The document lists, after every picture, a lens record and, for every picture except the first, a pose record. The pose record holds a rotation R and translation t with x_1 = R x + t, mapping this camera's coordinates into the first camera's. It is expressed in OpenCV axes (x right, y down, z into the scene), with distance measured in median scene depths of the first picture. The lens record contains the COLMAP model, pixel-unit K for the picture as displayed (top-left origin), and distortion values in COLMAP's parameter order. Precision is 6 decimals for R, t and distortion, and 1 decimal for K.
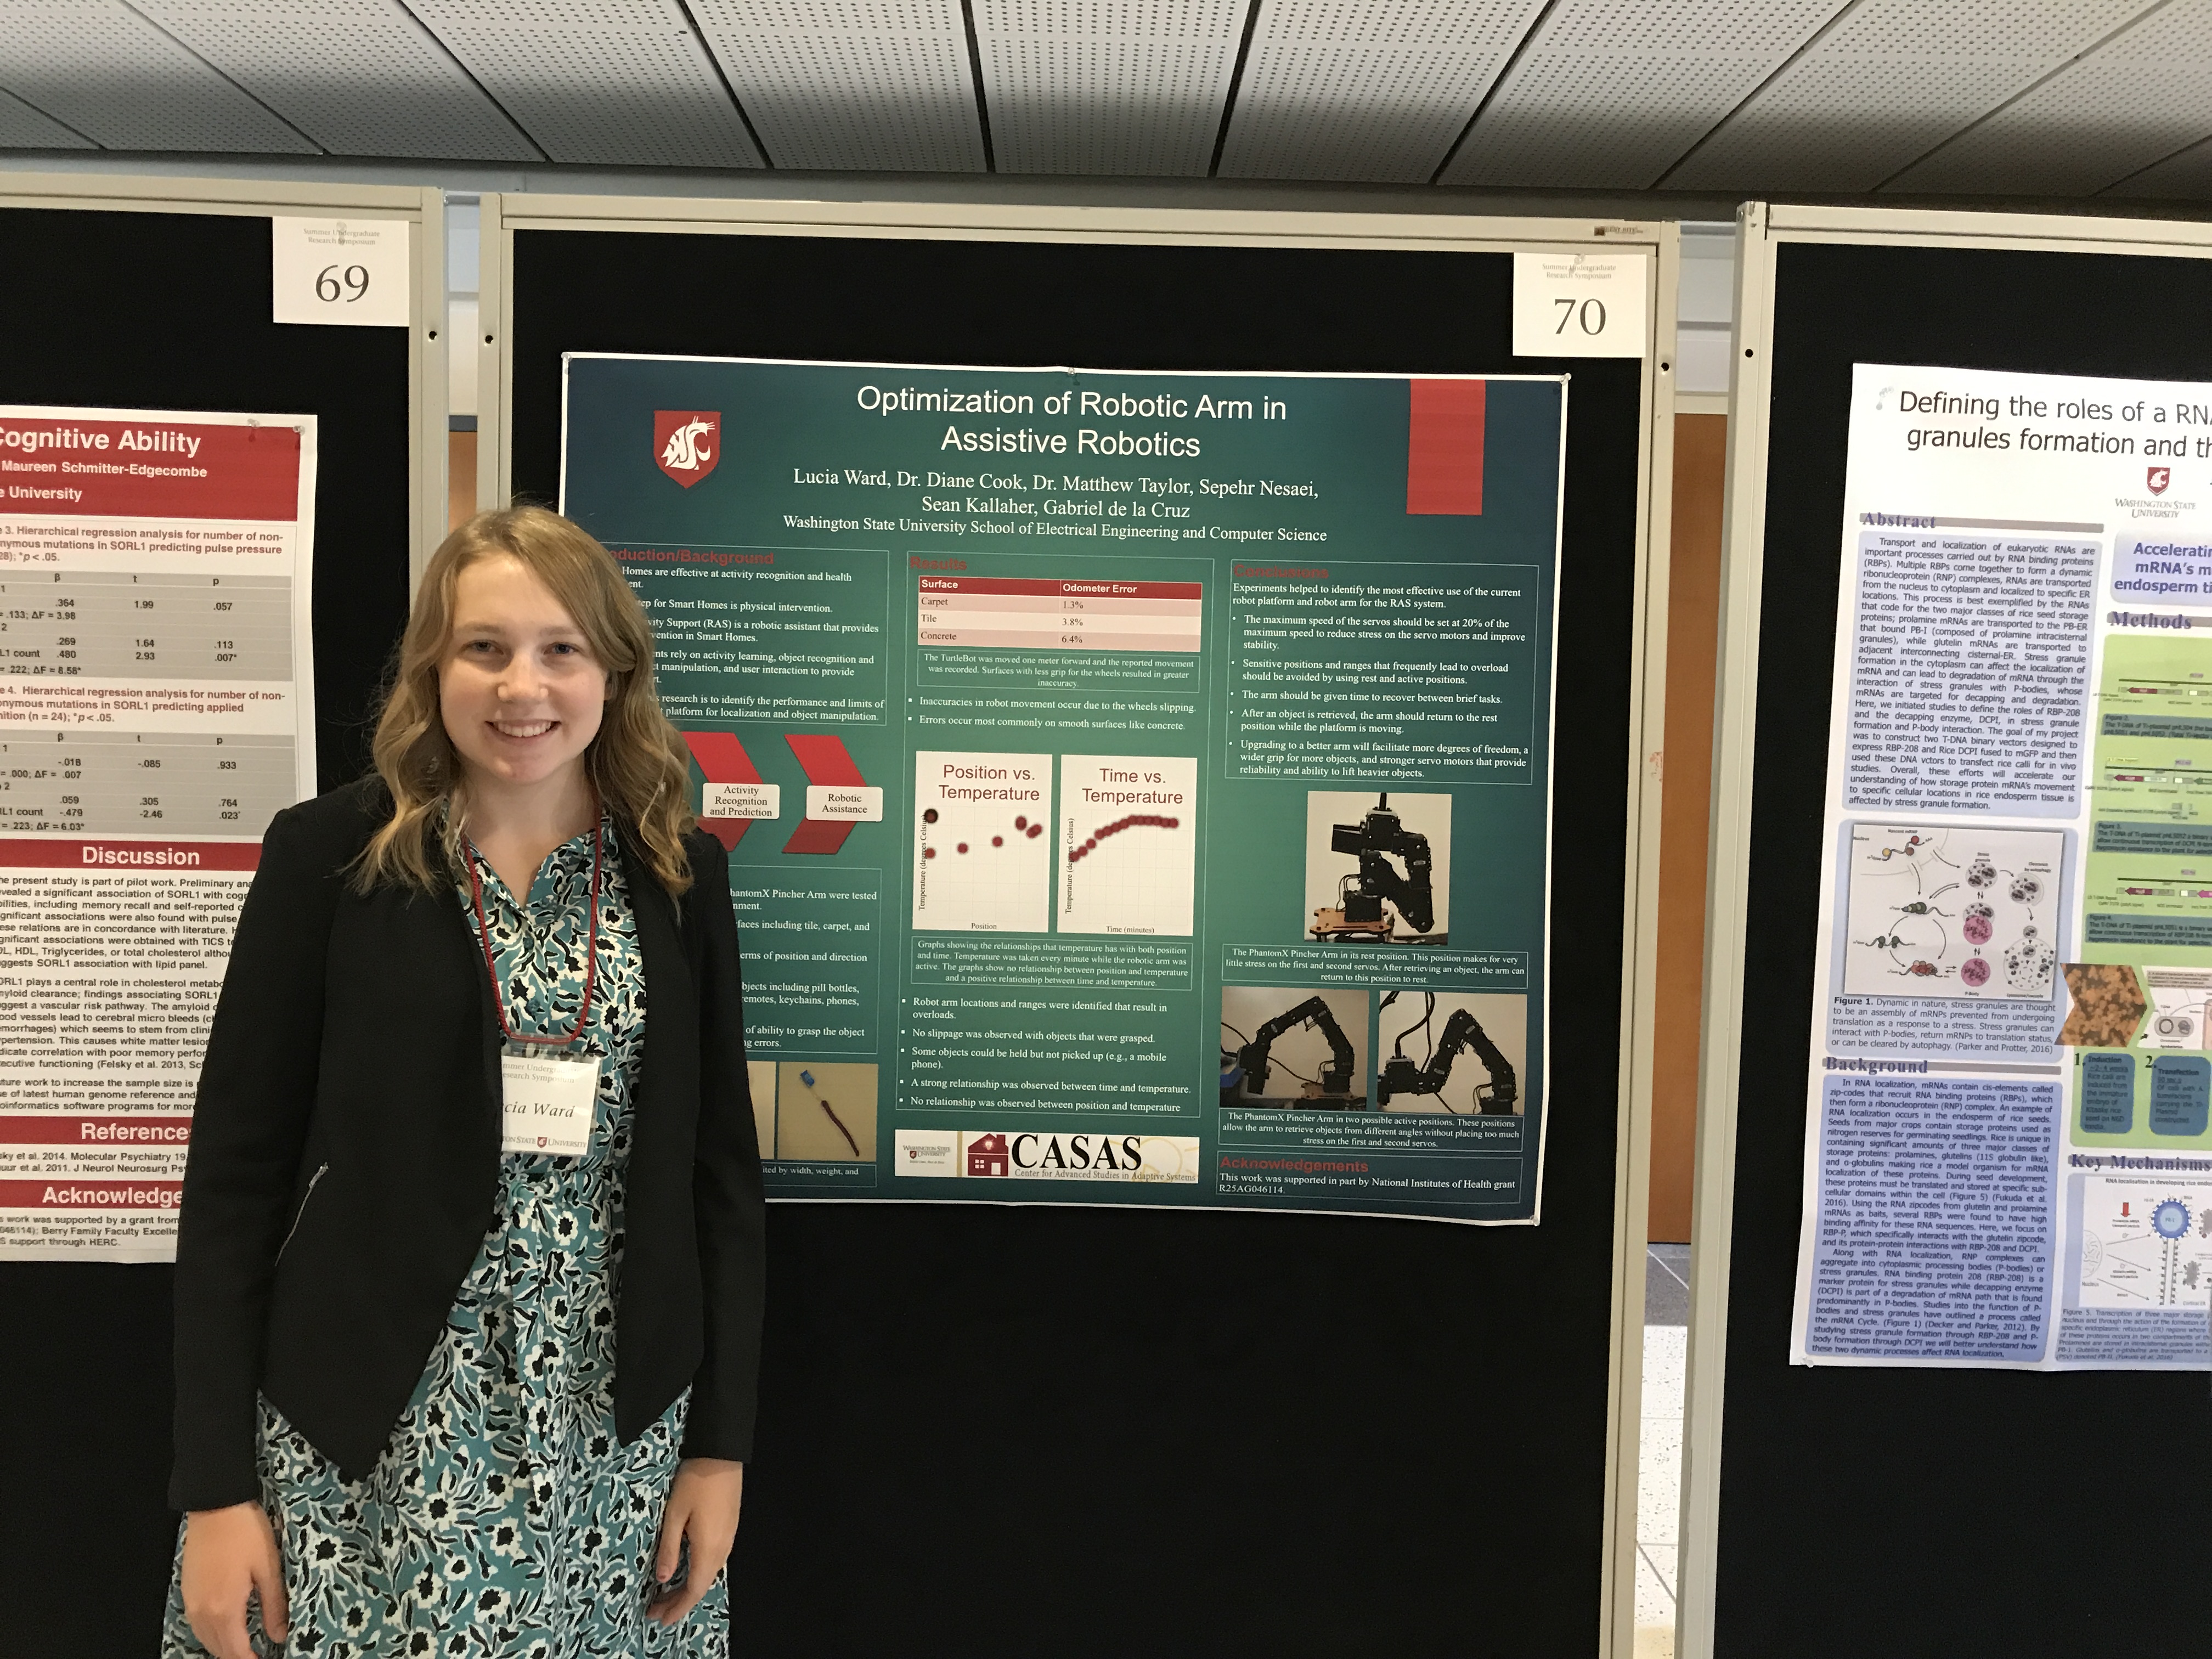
lens RADIAL K [[1813.8, 0, 1107.6], [0, 1813.8, 827.0], [0, 0, 1]] dist [0.027724, -0.020404]
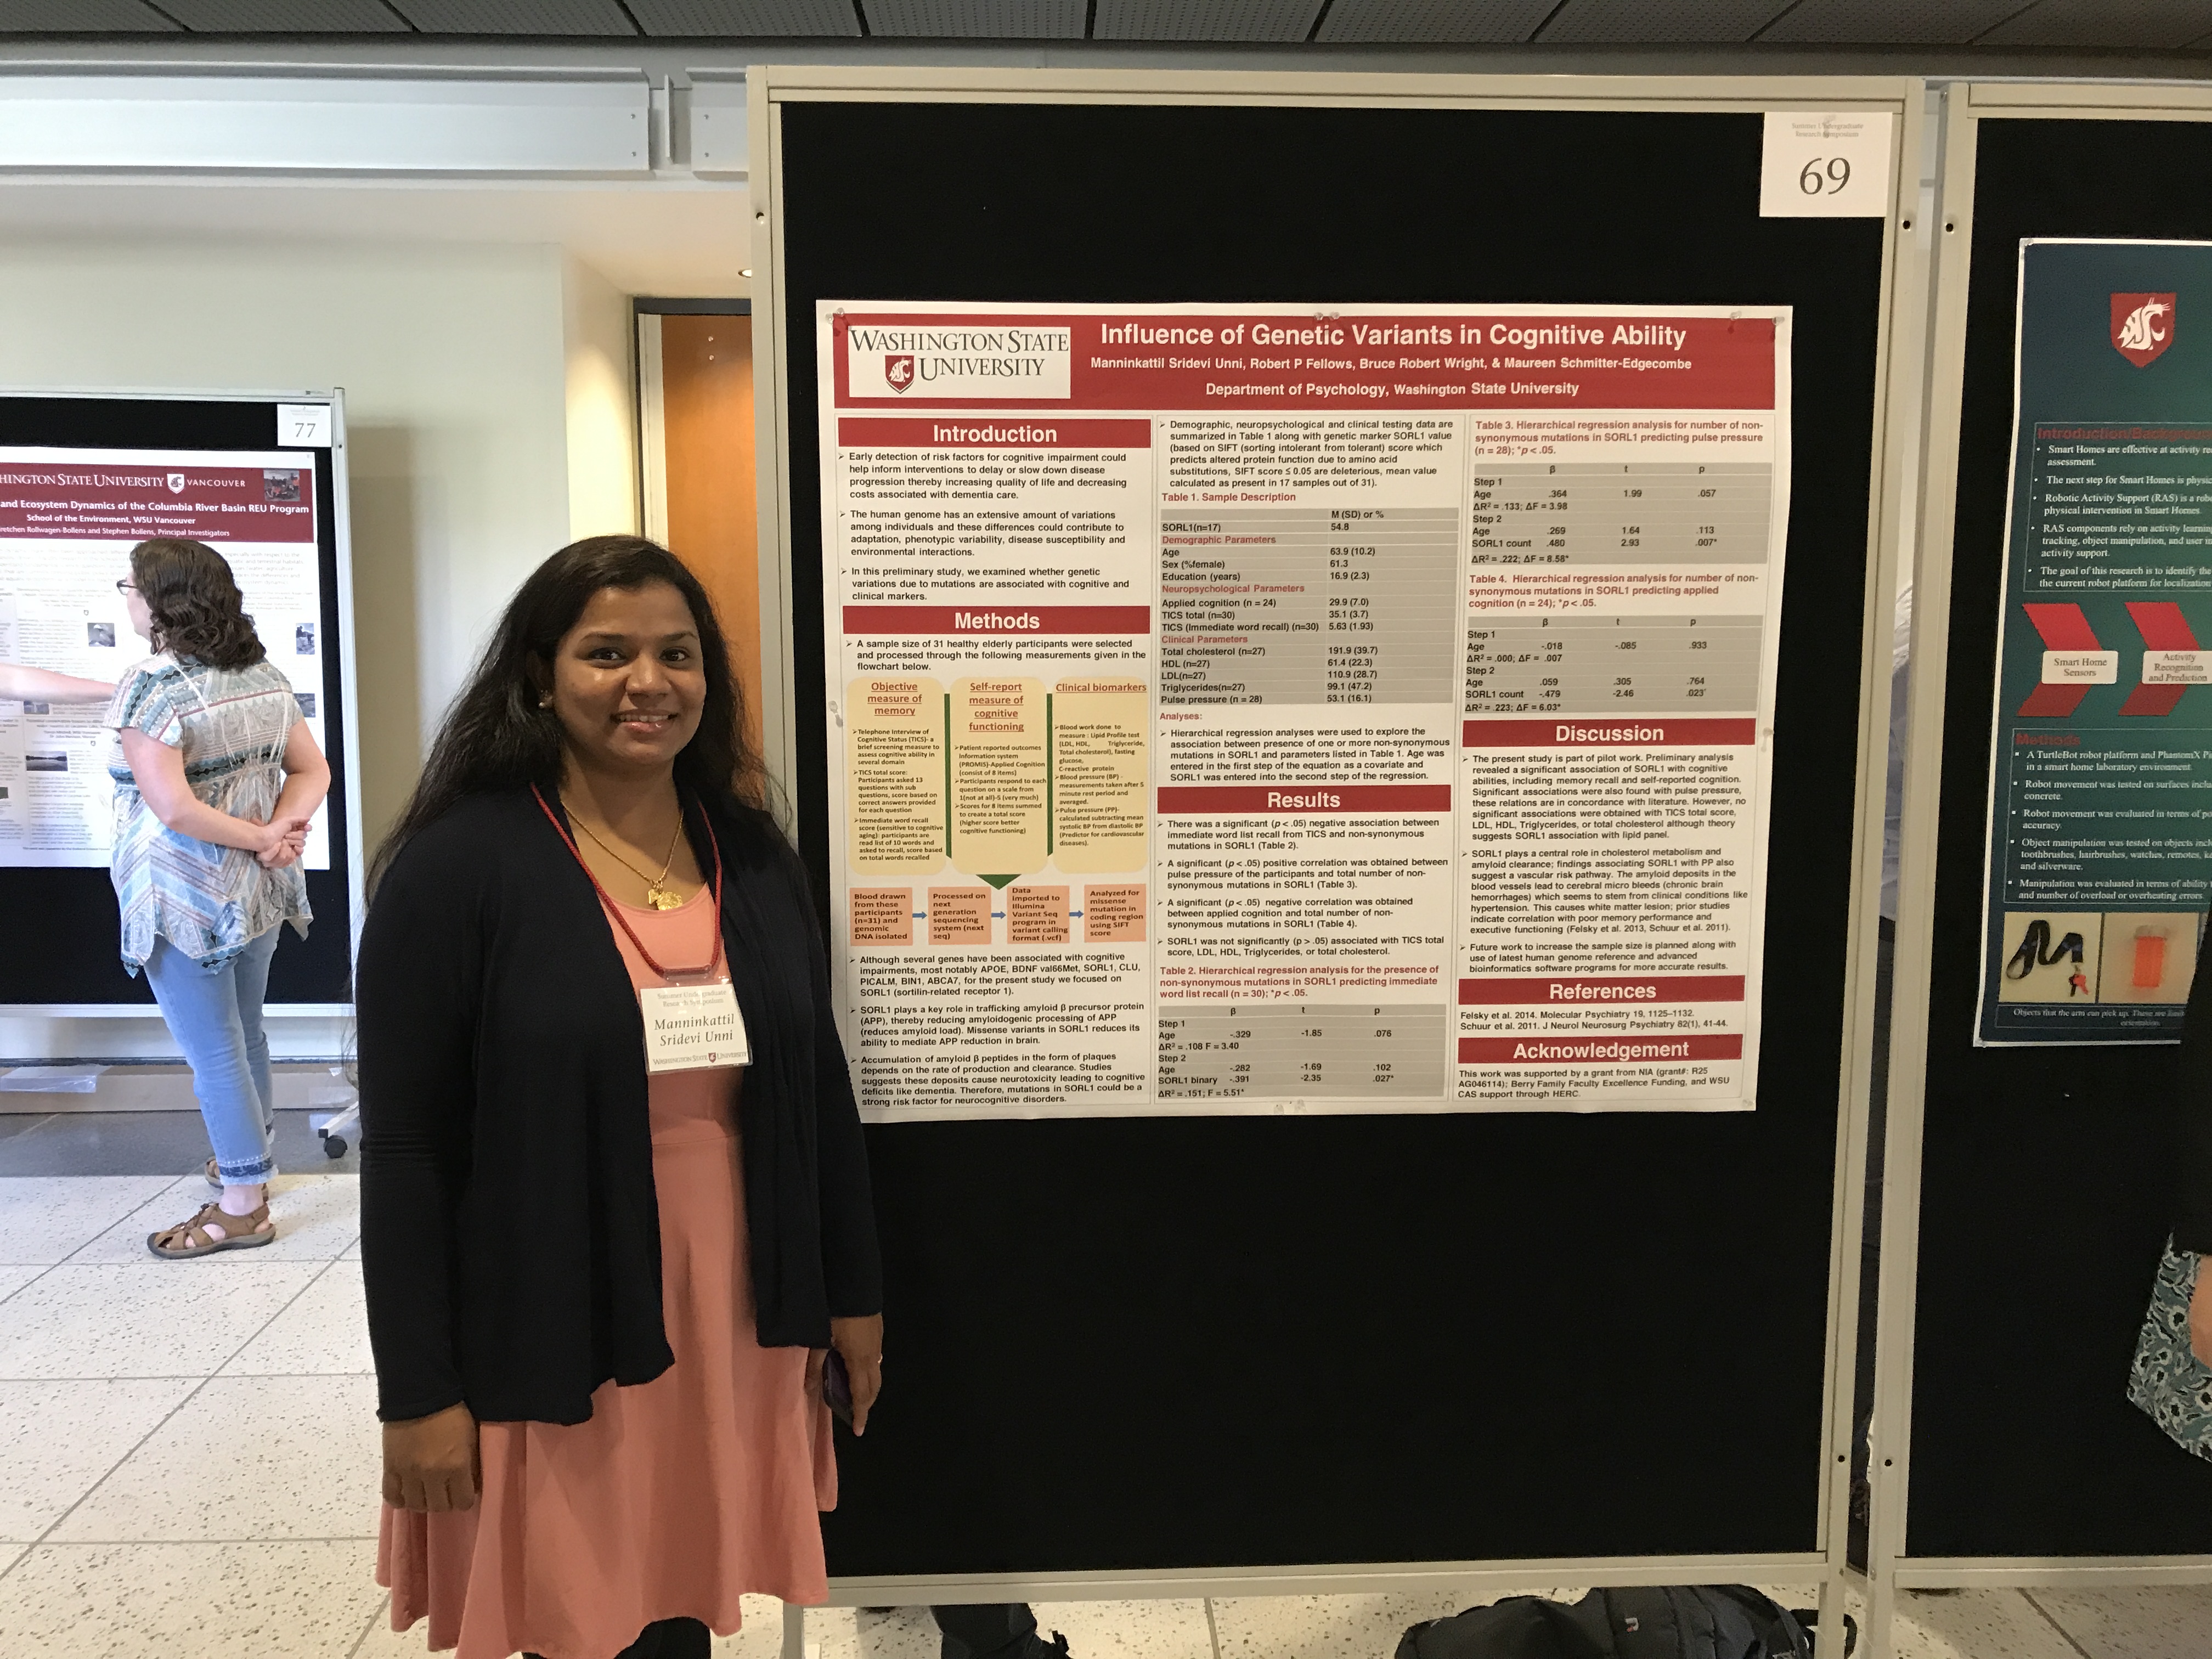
lens RADIAL K [[1813.8, 0, 1098.5], [0, 1813.8, 826.9], [0, 0, 1]] dist [0.027724, -0.020404]
pose [[0.999516, -0.024583, 0.019070, -0.854382], [0.023264, 0.997513, 0.066526, -0.007083], [-0.020658, -0.066050, 0.997602, -0.052245]]
